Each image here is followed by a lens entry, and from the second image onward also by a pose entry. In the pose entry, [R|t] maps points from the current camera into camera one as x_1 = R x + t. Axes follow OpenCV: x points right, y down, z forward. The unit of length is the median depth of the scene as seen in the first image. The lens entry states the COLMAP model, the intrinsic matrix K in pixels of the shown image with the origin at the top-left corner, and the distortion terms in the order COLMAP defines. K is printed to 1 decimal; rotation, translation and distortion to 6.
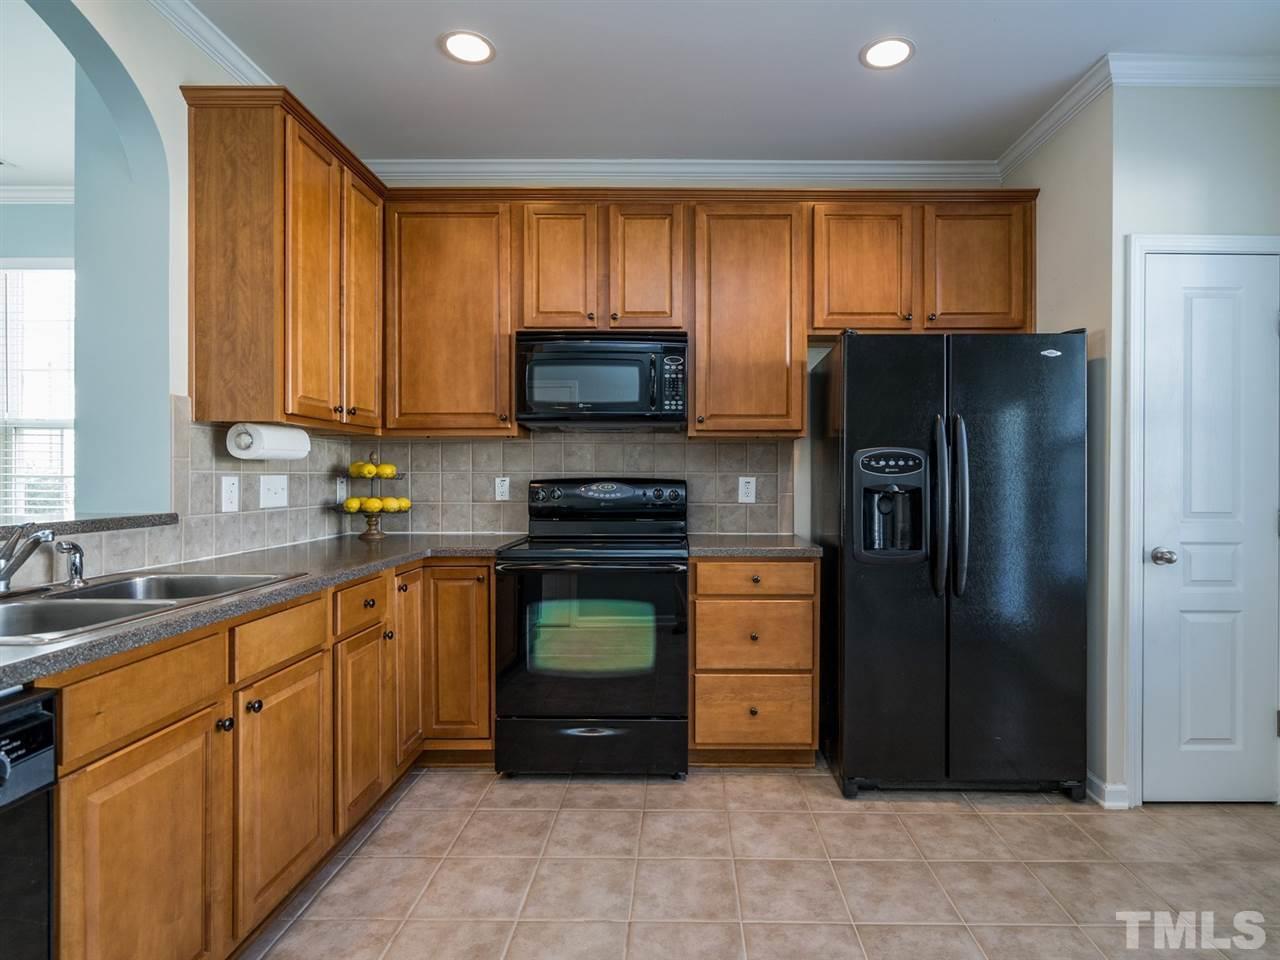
lens RADIAL K [[685.7, 0, 683.3], [0, 685.7, 478.5], [0, 0, 1]] dist [-0.001279, 0.000977]
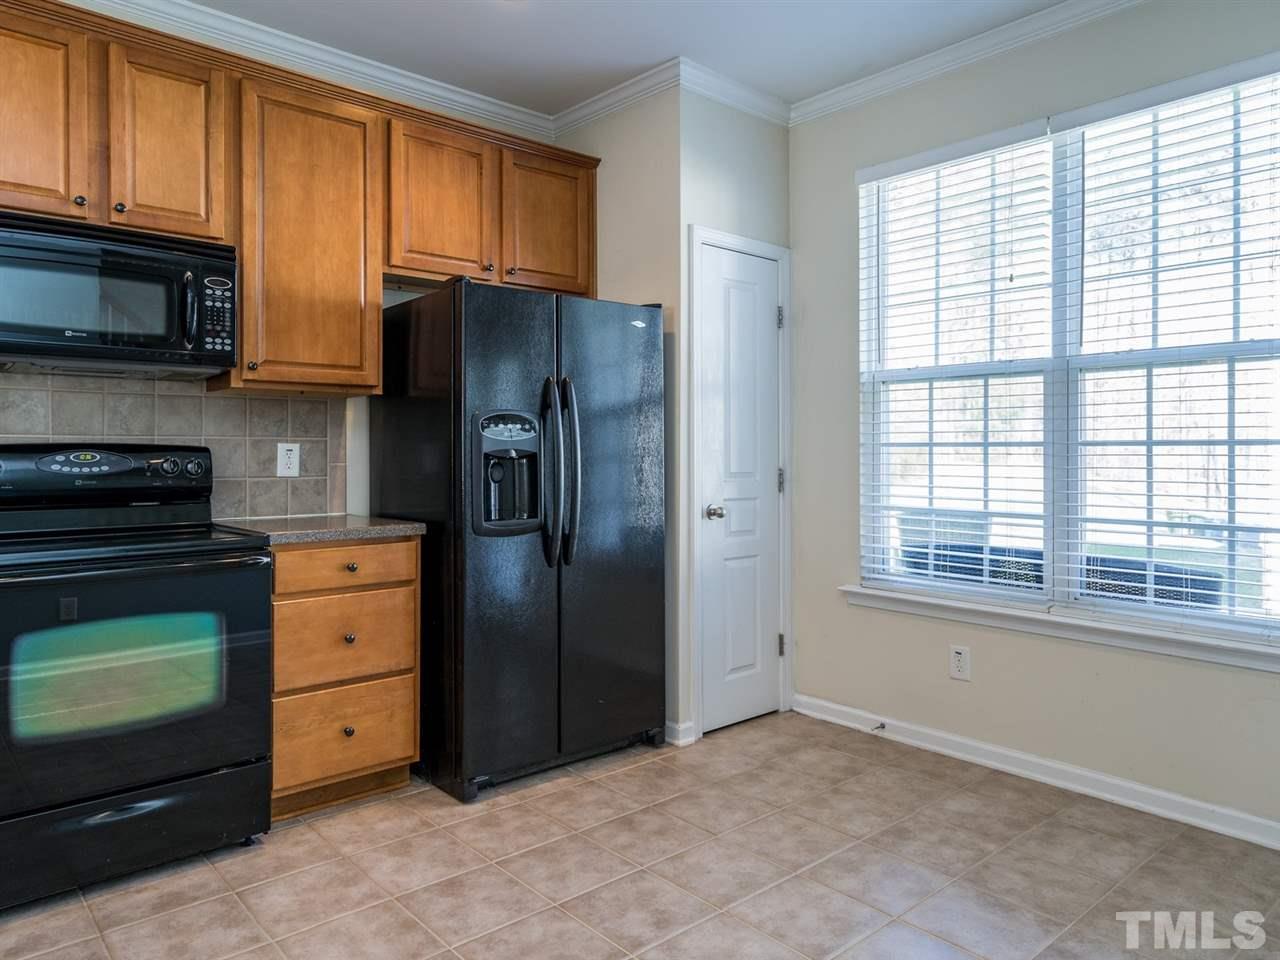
lens RADIAL K [[862.6, 0, 642.3], [0, 862.6, 445.2], [0, 0, 1]] dist [0.007943, 0.004736]
pose [[0.750564, 0.000802, 0.660797, -0.309532], [0.005179, 0.999961, -0.007096, 0.011374], [-0.660778, 0.008749, 0.750531, 0.005295]]
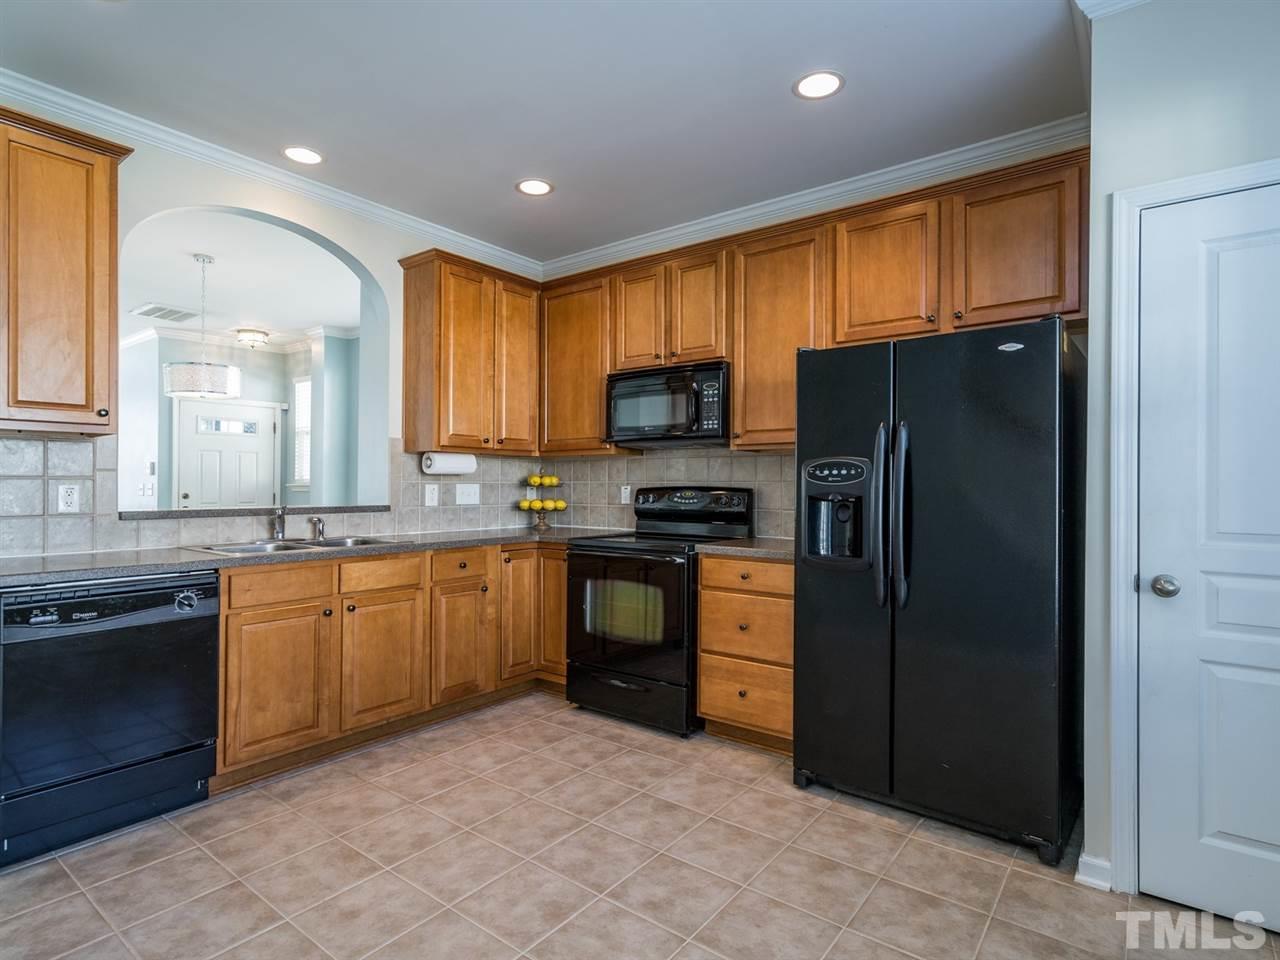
lens RADIAL K [[677.1, 0, 640.0], [0, 677.1, 480.0], [0, 0, 1]] dist [0.002157, 0.001398]
pose [[0.795885, -0.003280, -0.605439, 0.639690], [-0.005057, 0.999914, -0.012065, 0.002791], [0.605427, 0.012664, 0.795800, 0.007990]]
